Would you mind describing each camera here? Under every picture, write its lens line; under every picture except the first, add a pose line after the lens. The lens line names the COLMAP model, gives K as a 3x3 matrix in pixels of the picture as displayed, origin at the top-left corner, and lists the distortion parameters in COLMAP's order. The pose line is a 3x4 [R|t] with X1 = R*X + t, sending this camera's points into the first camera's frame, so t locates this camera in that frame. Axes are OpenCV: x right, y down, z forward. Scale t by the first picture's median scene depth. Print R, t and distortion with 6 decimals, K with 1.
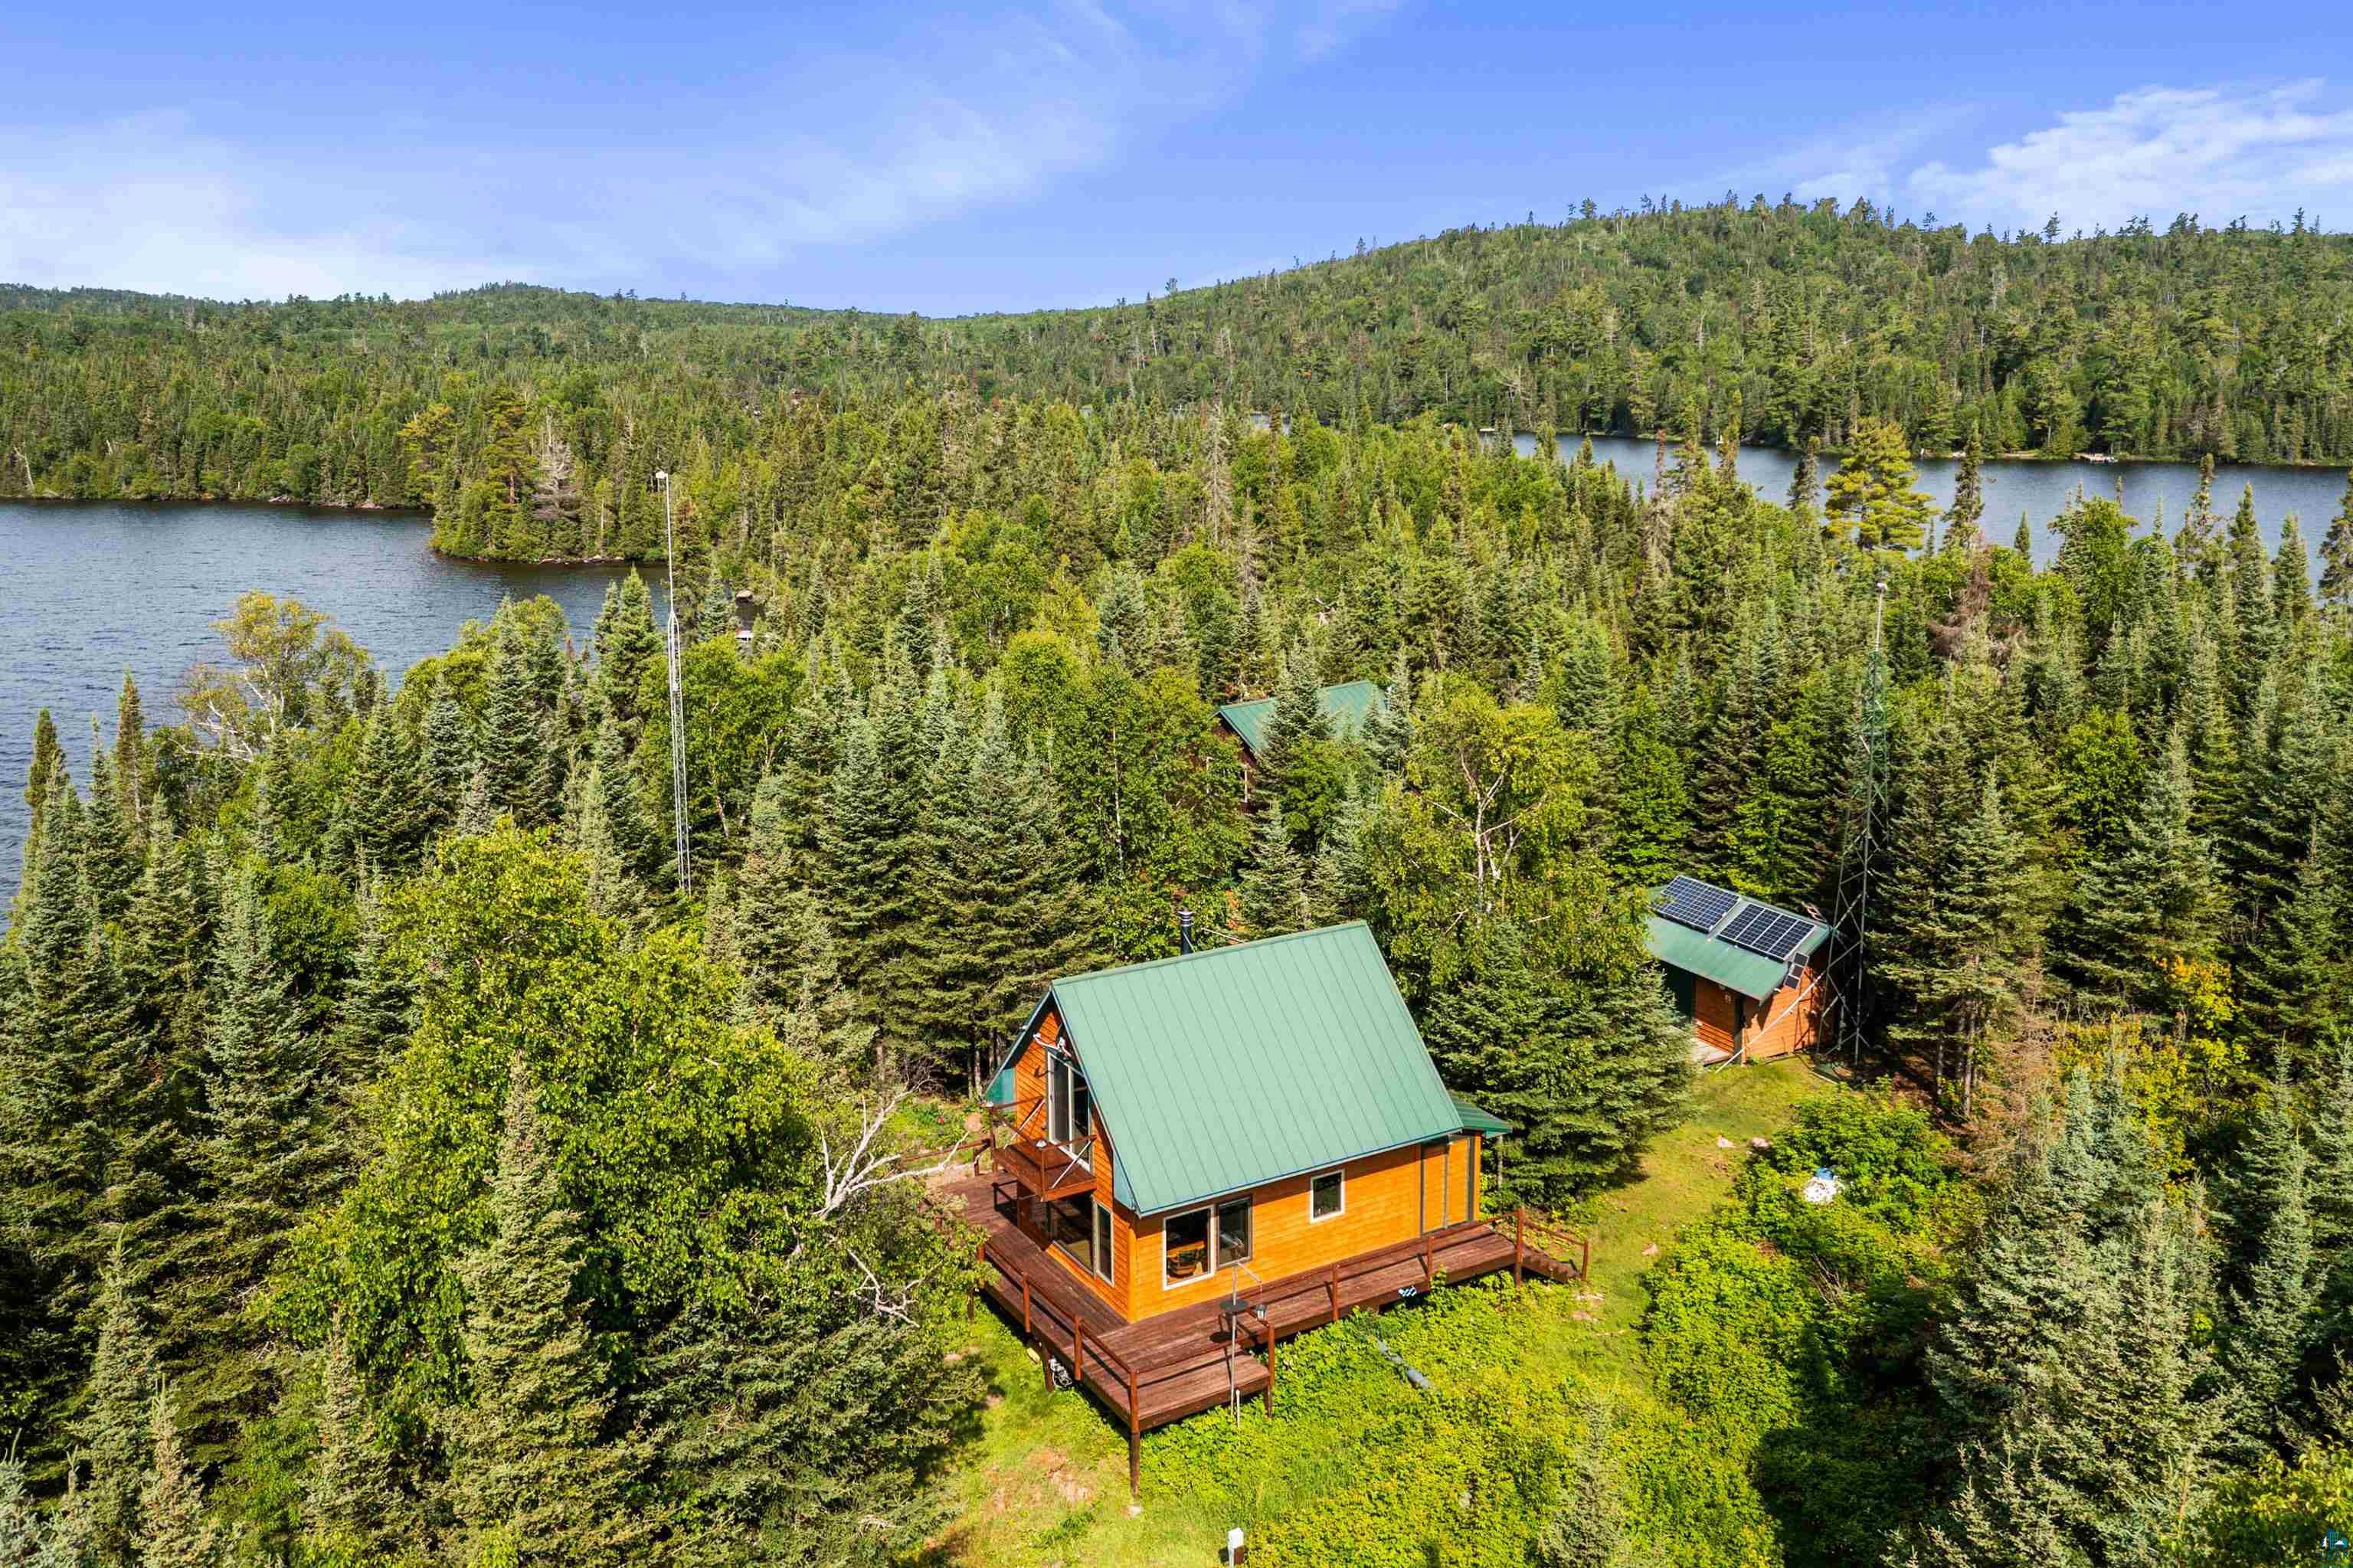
lens RADIAL K [[1905.3, 0, 1177.0], [0, 1905.3, 632.2], [0, 0, 1]] dist [-0.022470, 0.001373]
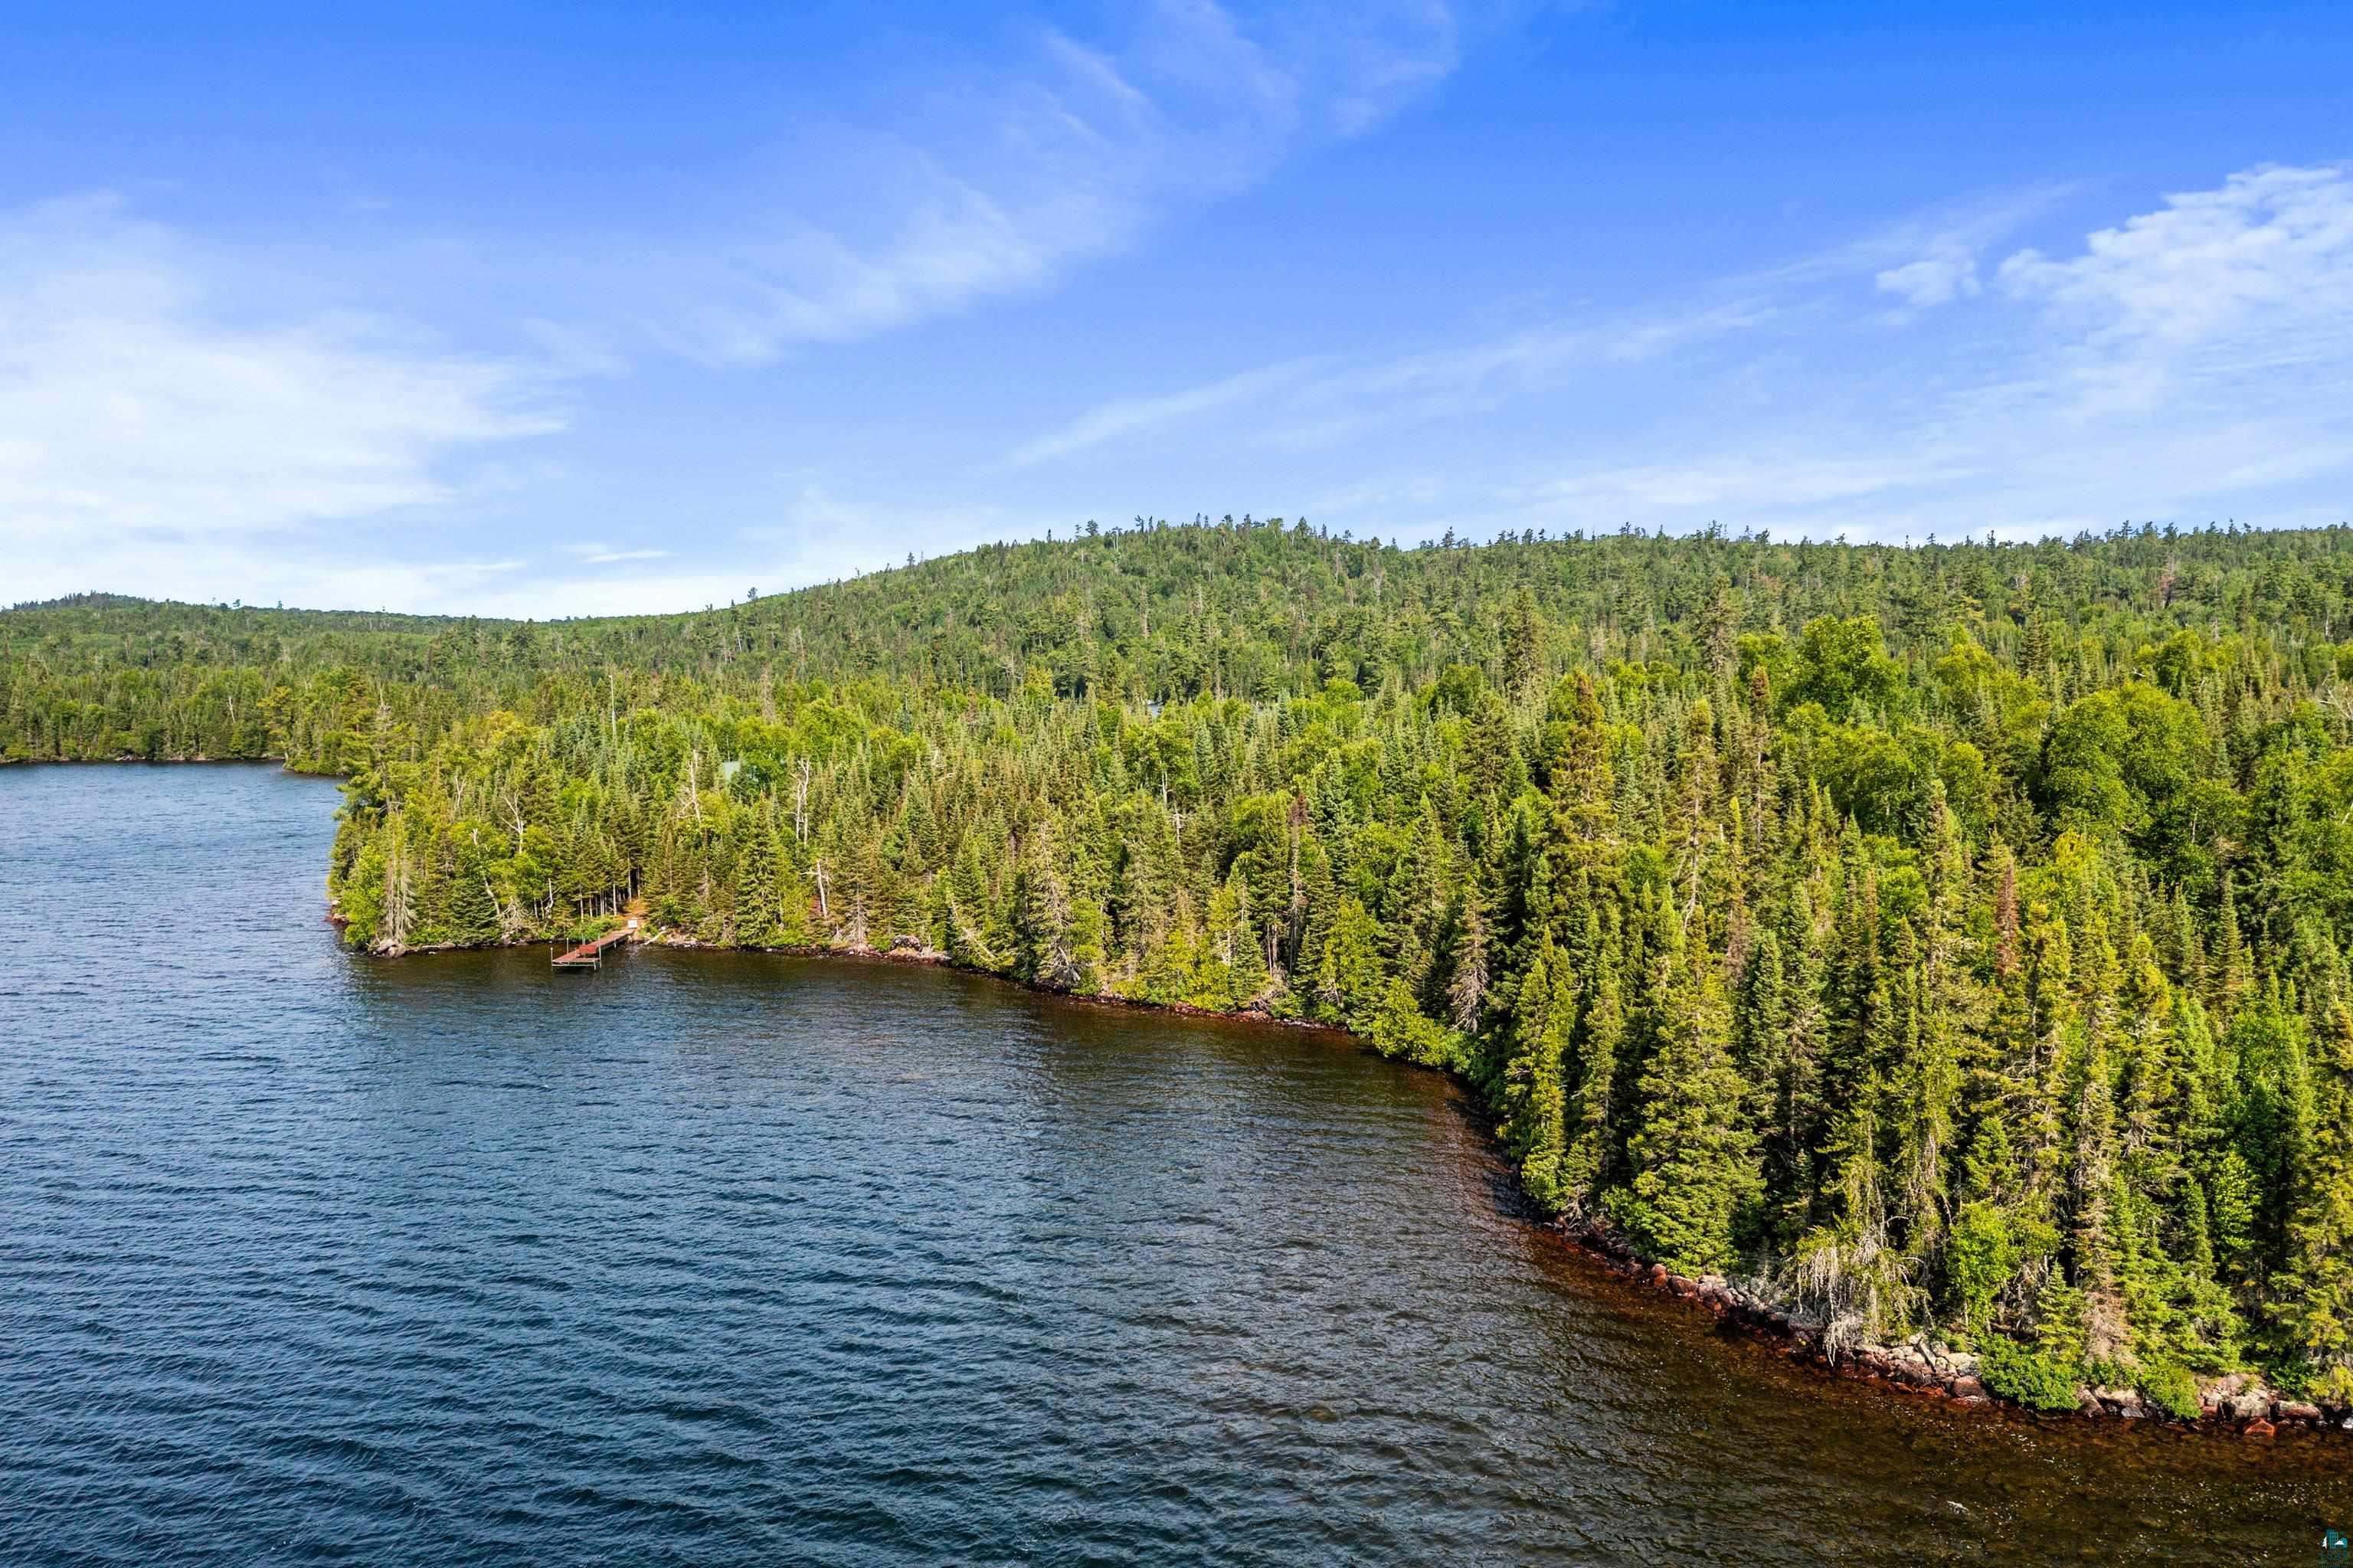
lens RADIAL K [[1852.0, 0, 1176.1], [0, 1852.0, 790.4], [0, 0, 1]] dist [-0.025733, 0.009821]
pose [[0.975941, -0.033670, 0.215421, 0.043898], [0.048210, 0.996874, -0.062600, 0.426178], [-0.212640, 0.071479, 0.974513, -2.839704]]
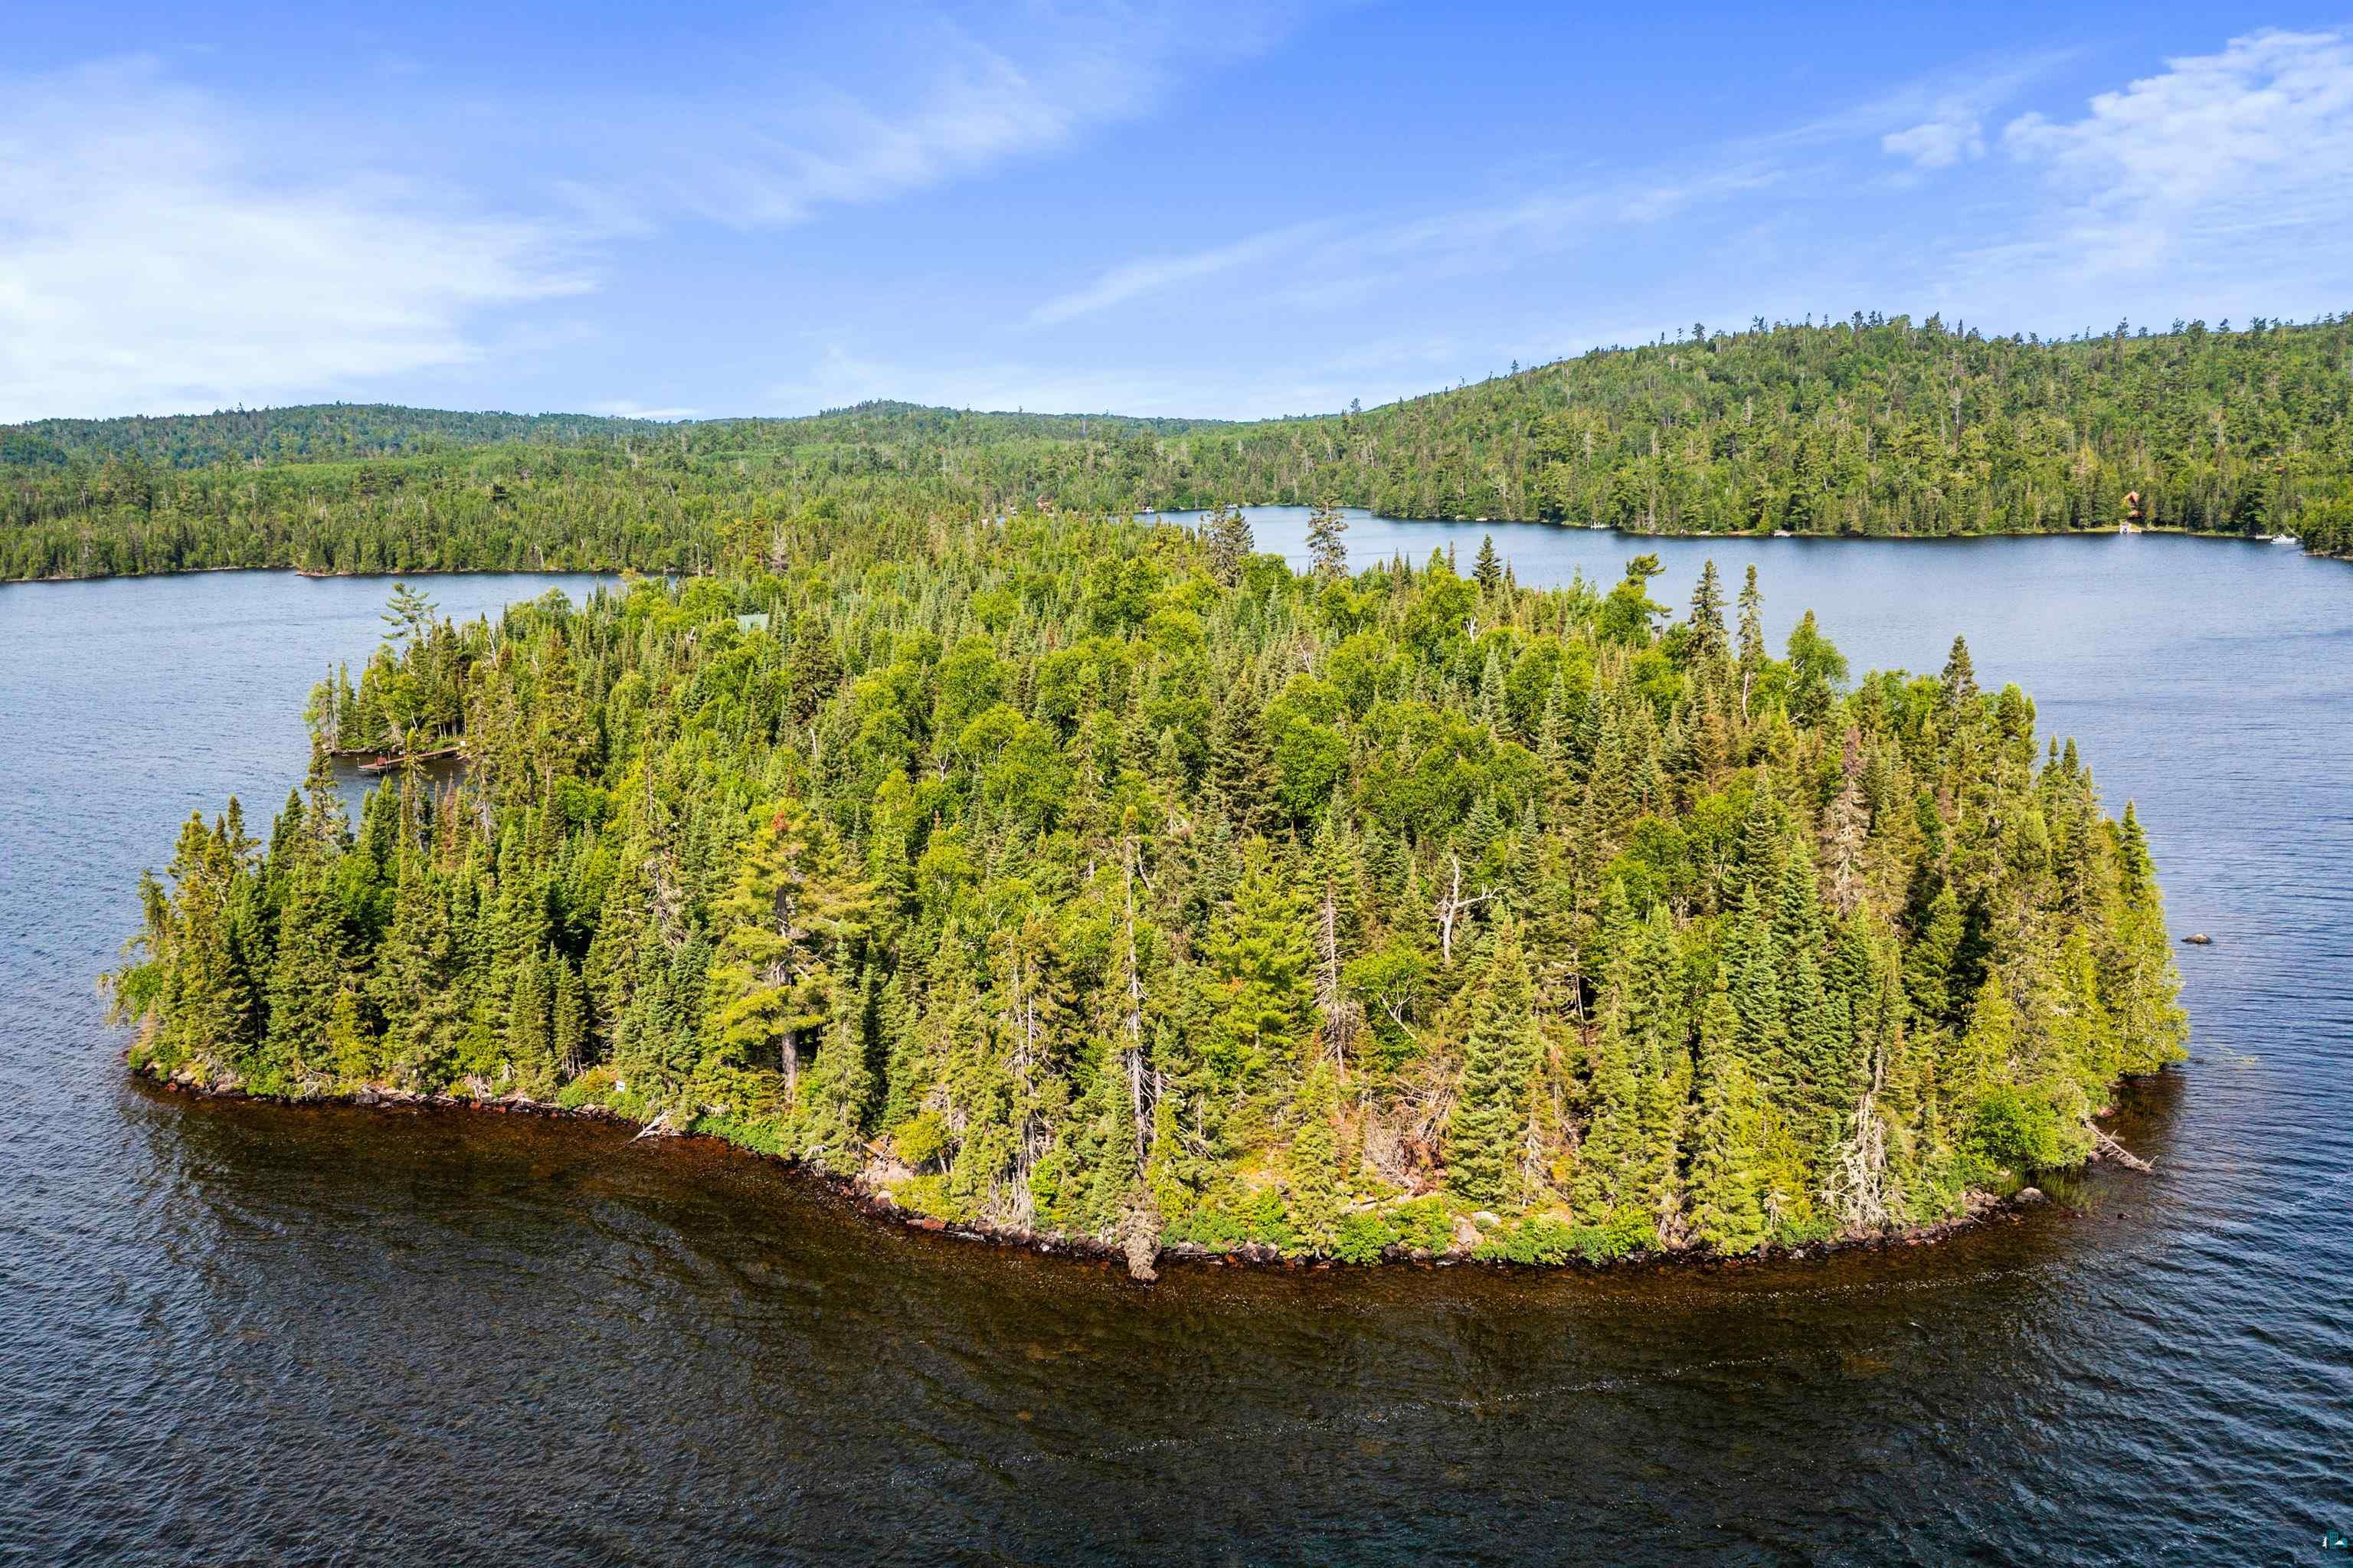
lens RADIAL K [[1852.0, 0, 1176.1], [0, 1852.0, 790.4], [0, 0, 1]] dist [-0.025733, 0.009821]
pose [[0.980948, 0.013296, -0.193813, 1.886212], [-0.005429, 0.999142, 0.041063, 0.353639], [0.194193, -0.039229, 0.980179, -3.514537]]
